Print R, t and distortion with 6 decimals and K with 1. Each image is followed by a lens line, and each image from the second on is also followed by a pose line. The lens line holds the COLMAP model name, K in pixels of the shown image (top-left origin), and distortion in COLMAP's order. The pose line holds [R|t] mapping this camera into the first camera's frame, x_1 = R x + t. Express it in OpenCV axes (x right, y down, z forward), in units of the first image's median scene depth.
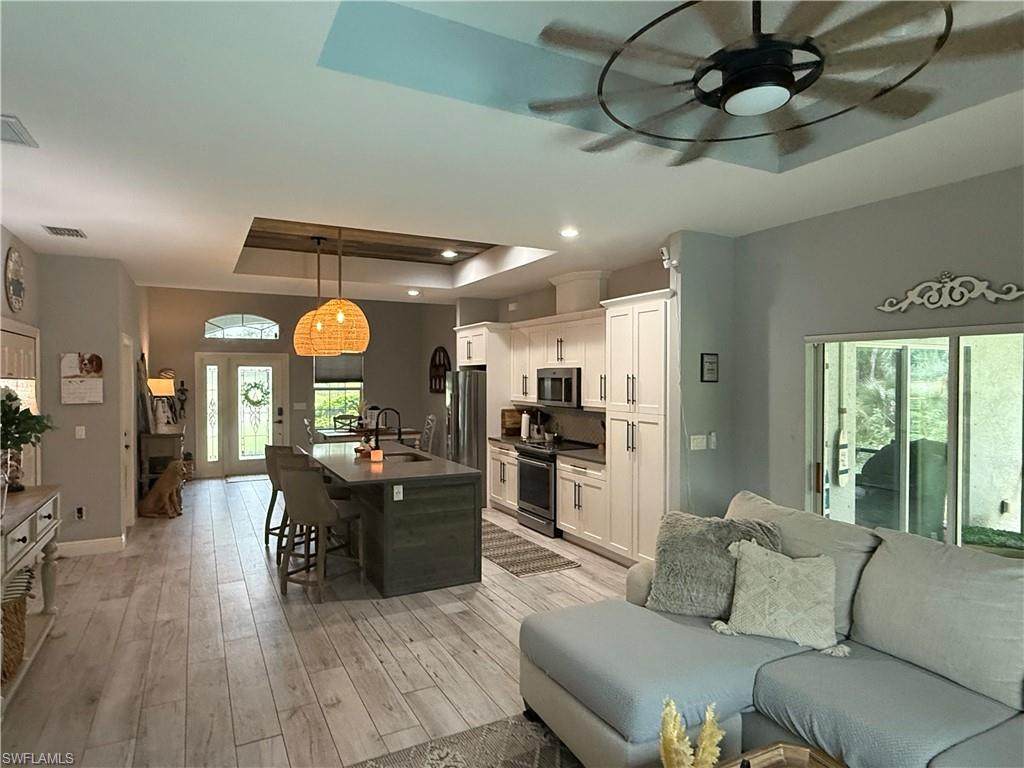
lens RADIAL K [[598.4, 0, 509.1], [0, 598.4, 382.8], [0, 0, 1]] dist [-0.000367, 0.001091]
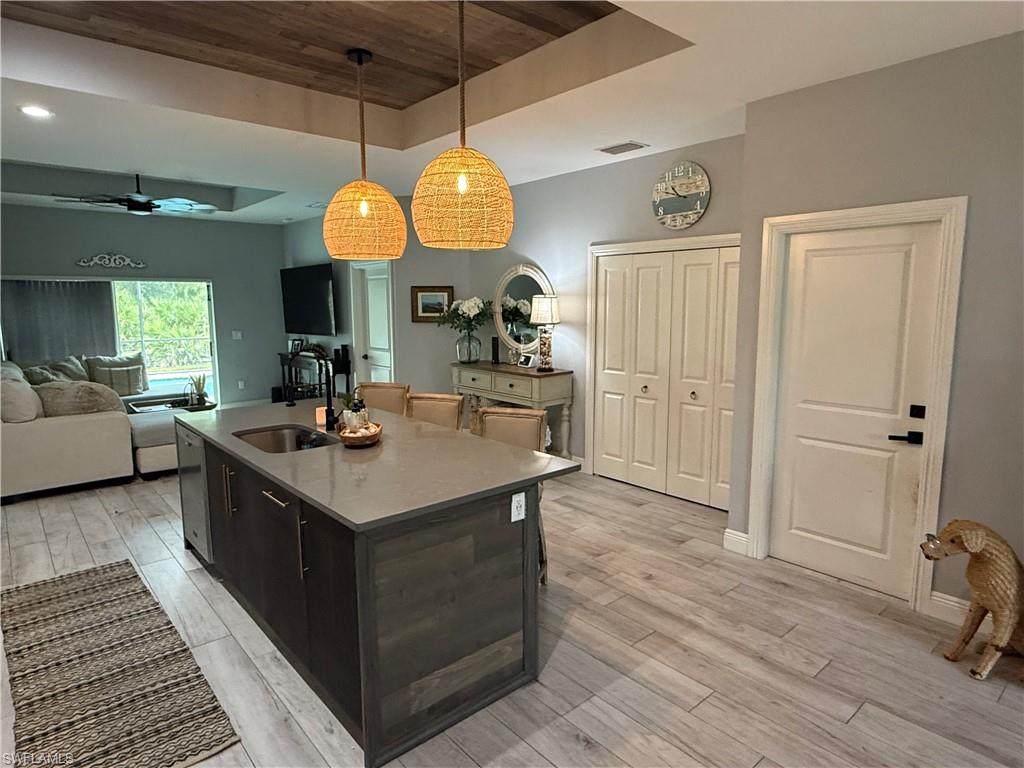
lens RADIAL K [[598.4, 0, 509.1], [0, 598.4, 382.8], [0, 0, 1]] dist [-0.000367, 0.001091]
pose [[-0.973362, 0.035556, -0.226502, -0.259739], [0.002392, 0.989423, 0.145042, -0.007660], [0.229263, 0.140637, -0.963151, 1.606493]]
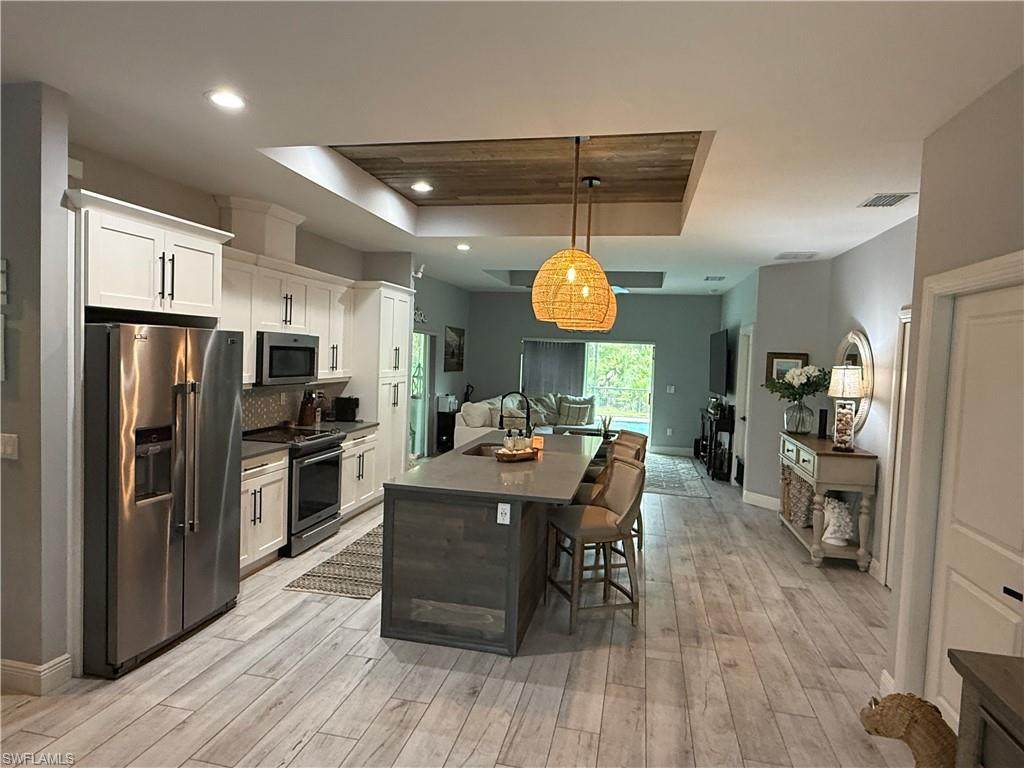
lens RADIAL K [[598.4, 0, 509.1], [0, 598.4, 382.8], [0, 0, 1]] dist [-0.000367, 0.001091]
pose [[-0.764660, -0.062314, 0.641415, -0.729724], [-0.032162, 0.997764, 0.058592, -0.018160], [-0.643631, 0.024174, -0.764954, 1.645792]]
